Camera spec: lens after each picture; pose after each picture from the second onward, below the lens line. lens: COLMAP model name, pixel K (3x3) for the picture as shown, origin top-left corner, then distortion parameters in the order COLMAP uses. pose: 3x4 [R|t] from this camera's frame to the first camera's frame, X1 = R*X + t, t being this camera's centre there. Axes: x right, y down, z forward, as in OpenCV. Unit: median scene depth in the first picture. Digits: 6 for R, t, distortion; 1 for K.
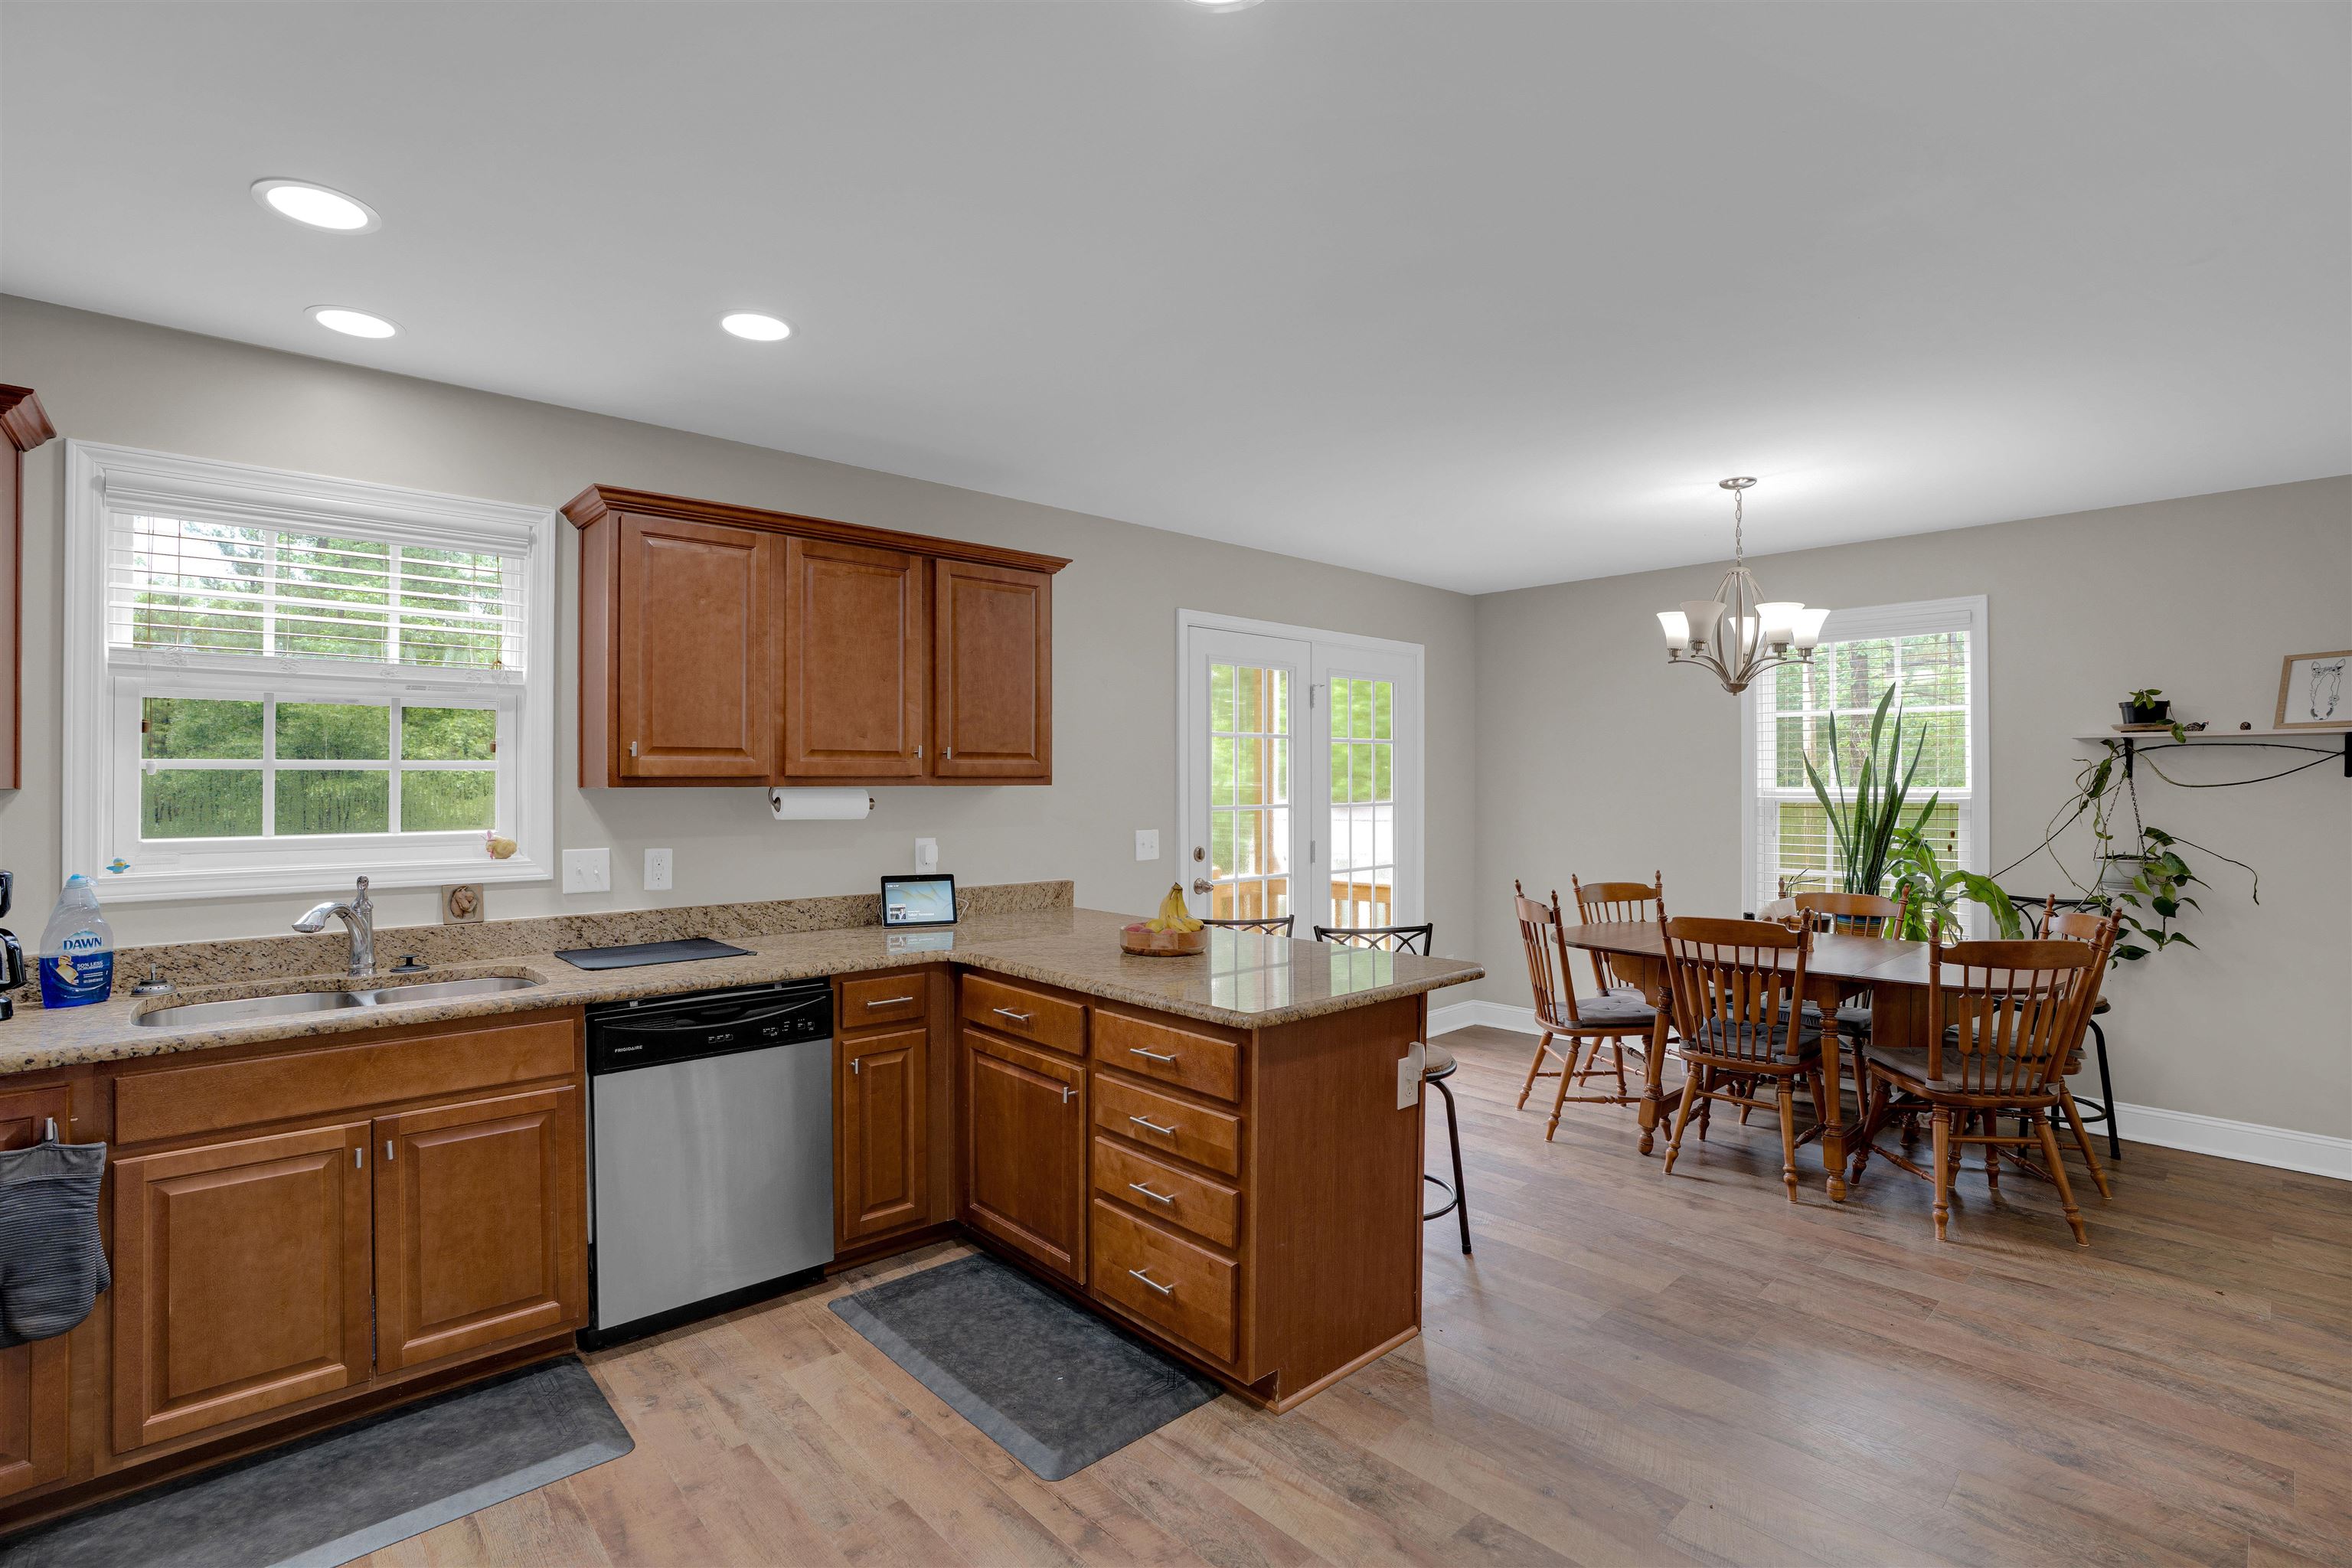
lens RADIAL K [[1102.2, 0, 1163.2], [0, 1102.2, 779.8], [0, 0, 1]] dist [-0.050872, 0.018861]
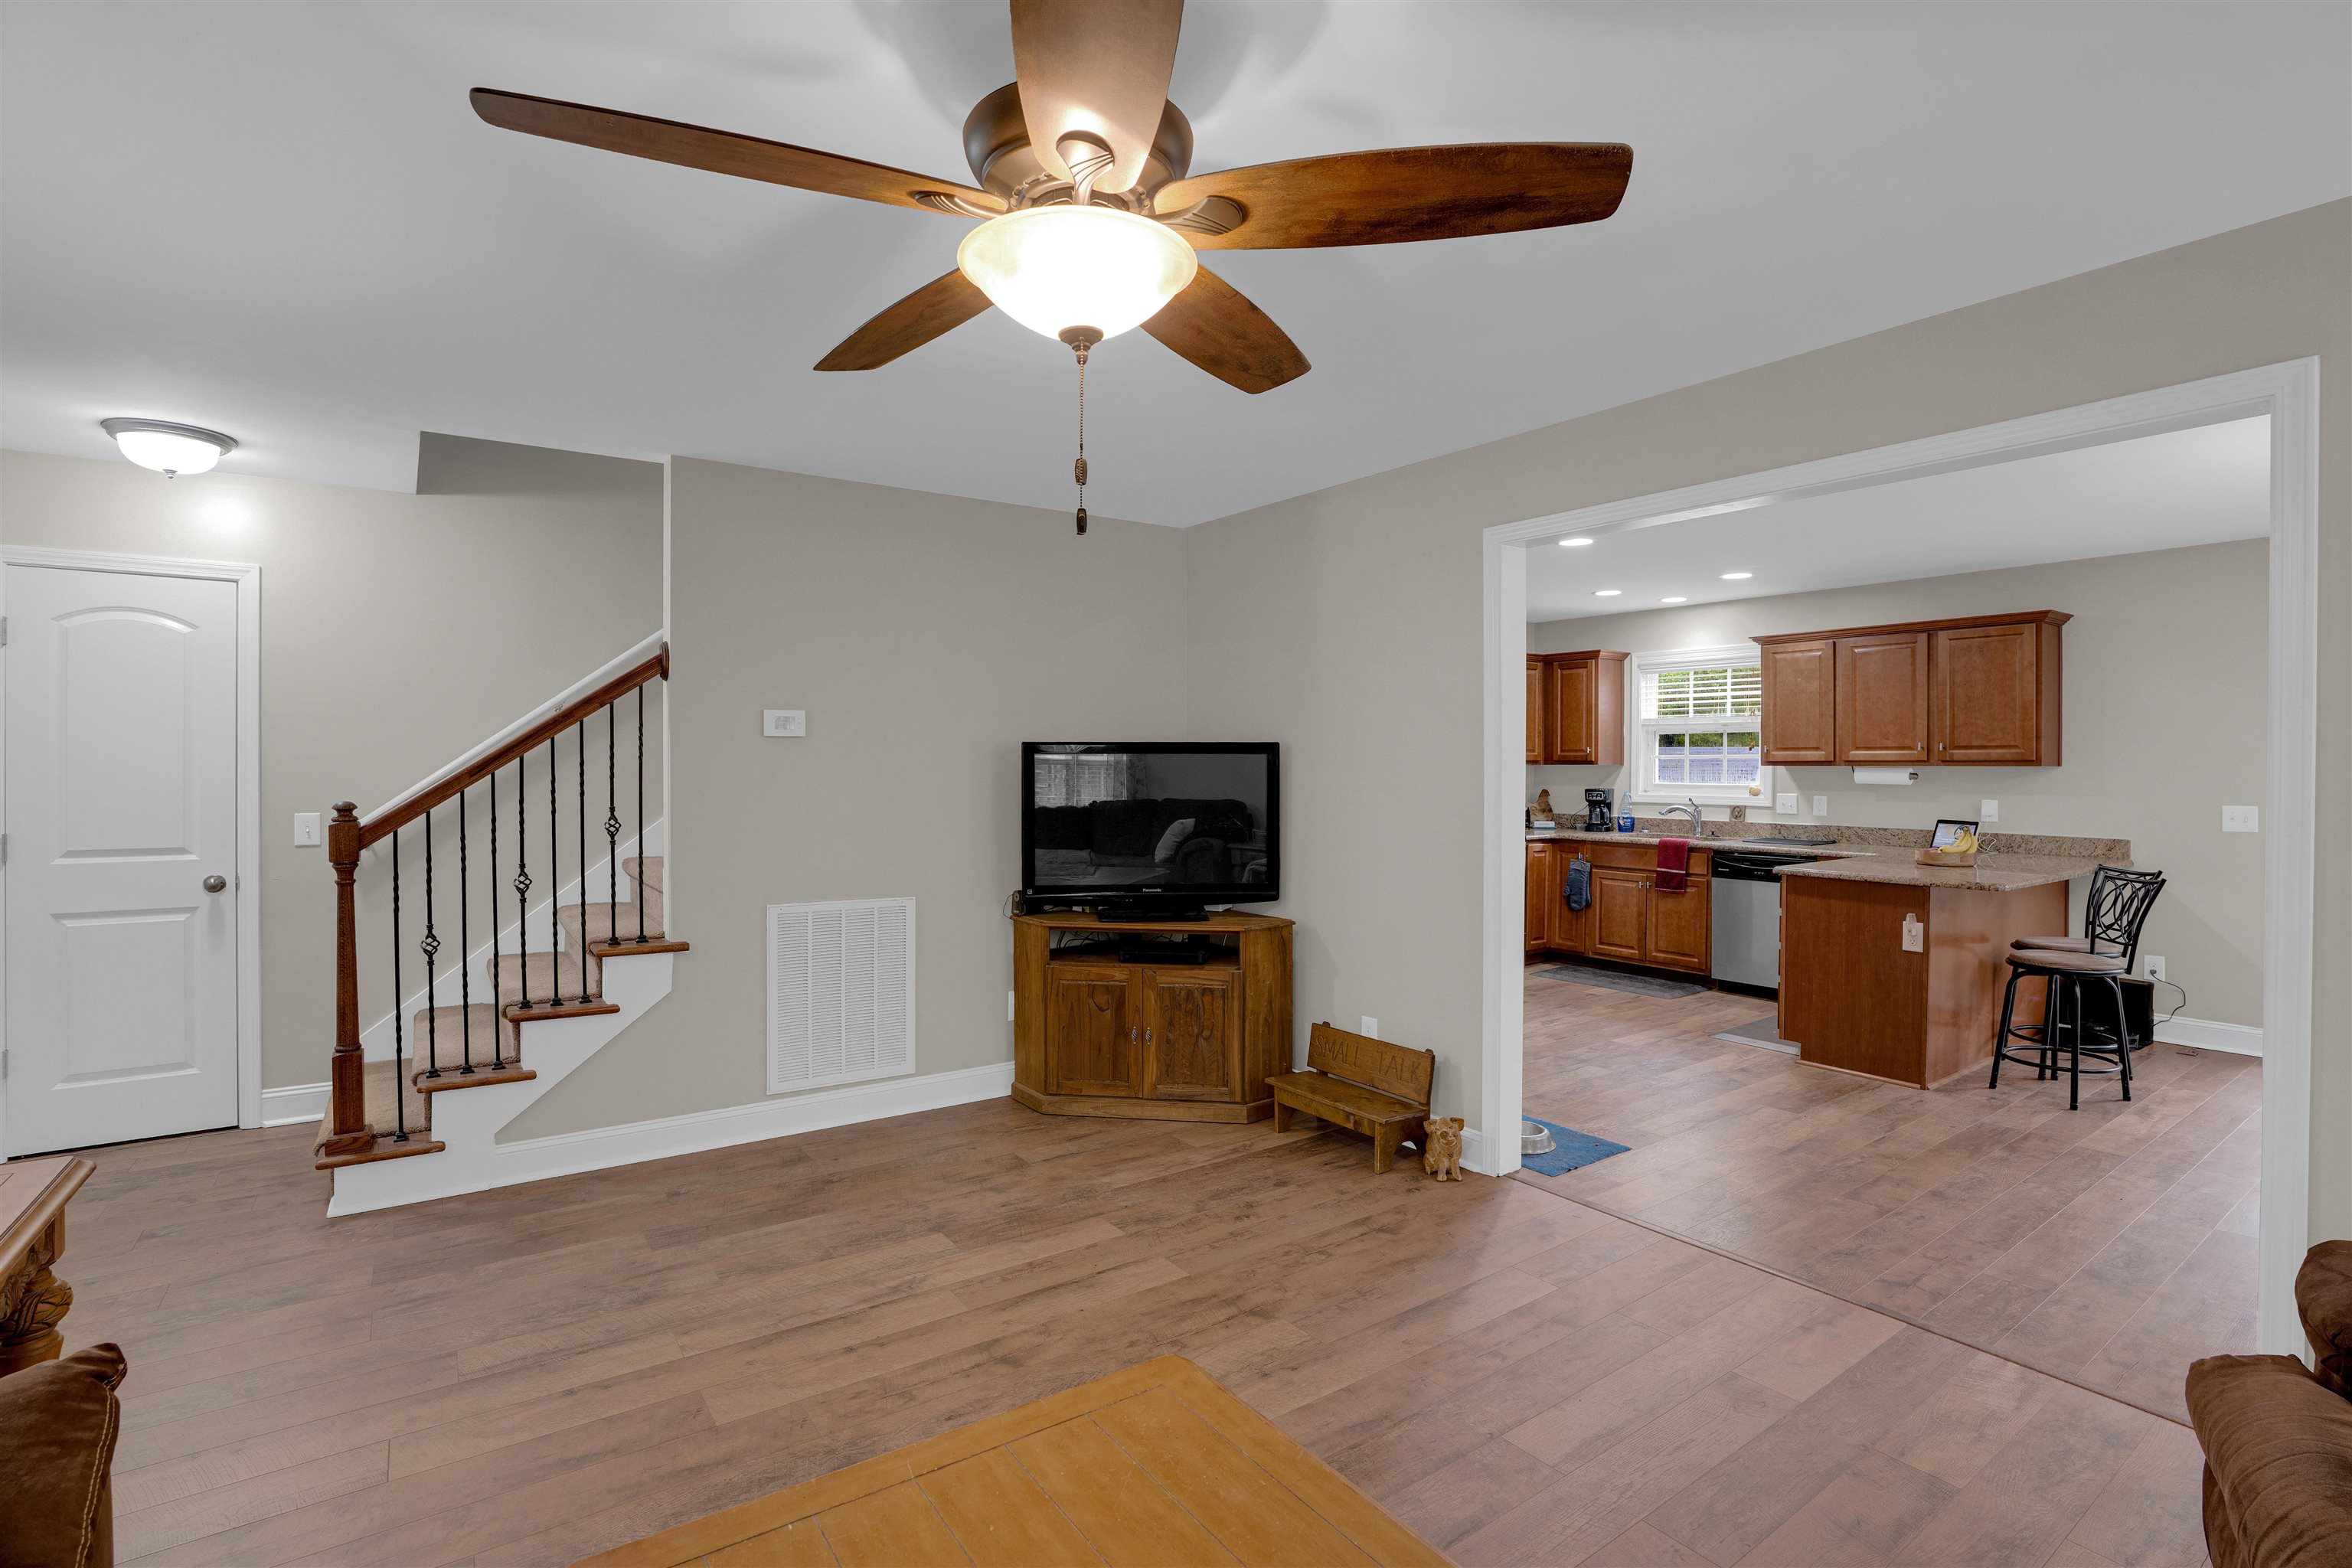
lens RADIAL K [[1066.3, 0, 1171.1], [0, 1066.3, 777.4], [0, 0, 1]] dist [-0.049193, 0.010587]
pose [[-0.126614, 0.014971, -0.991839, 1.758602], [0.002417, 0.999888, 0.014784, -0.003916], [0.991949, -0.000526, -0.126636, 0.037061]]
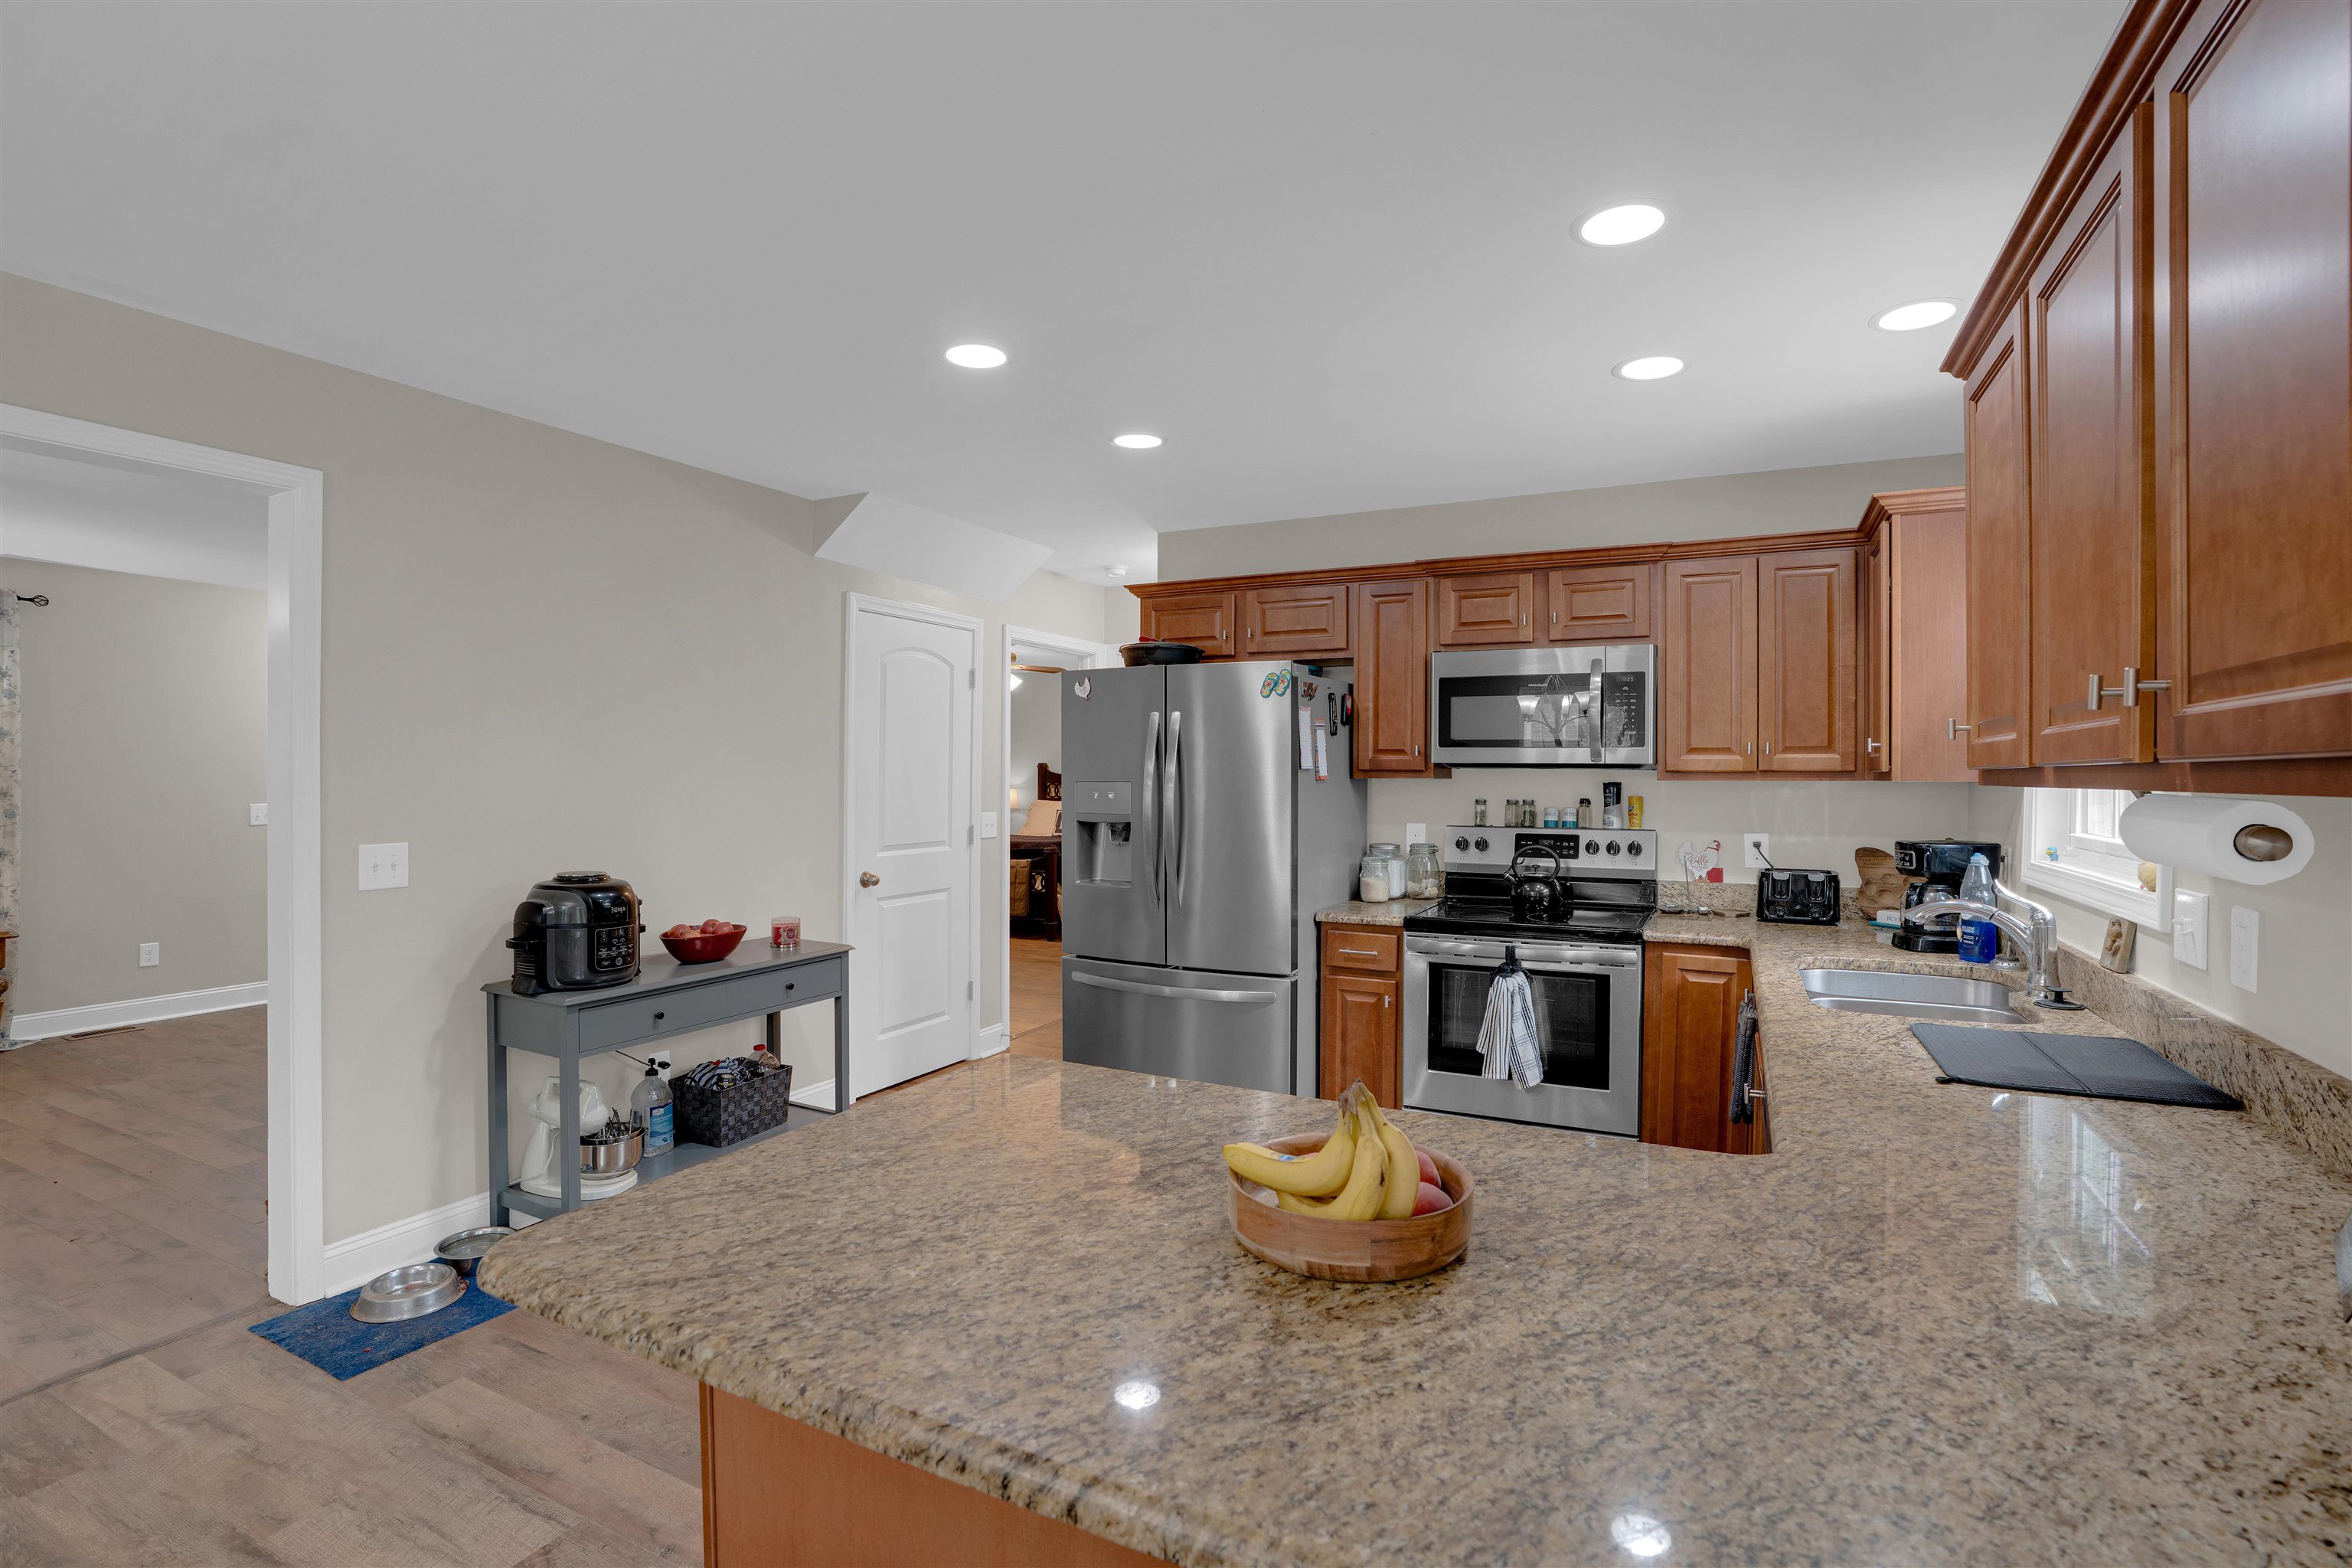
lens RADIAL K [[1066.3, 0, 1179.5], [0, 1066.3, 777.5], [0, 0, 1]] dist [-0.049193, 0.010587]
pose [[-0.937212, -0.001209, -0.348759, 0.166137], [-0.001178, 0.999999, -0.000302, 0.004623], [0.348759, 0.000127, -0.937212, 1.353919]]
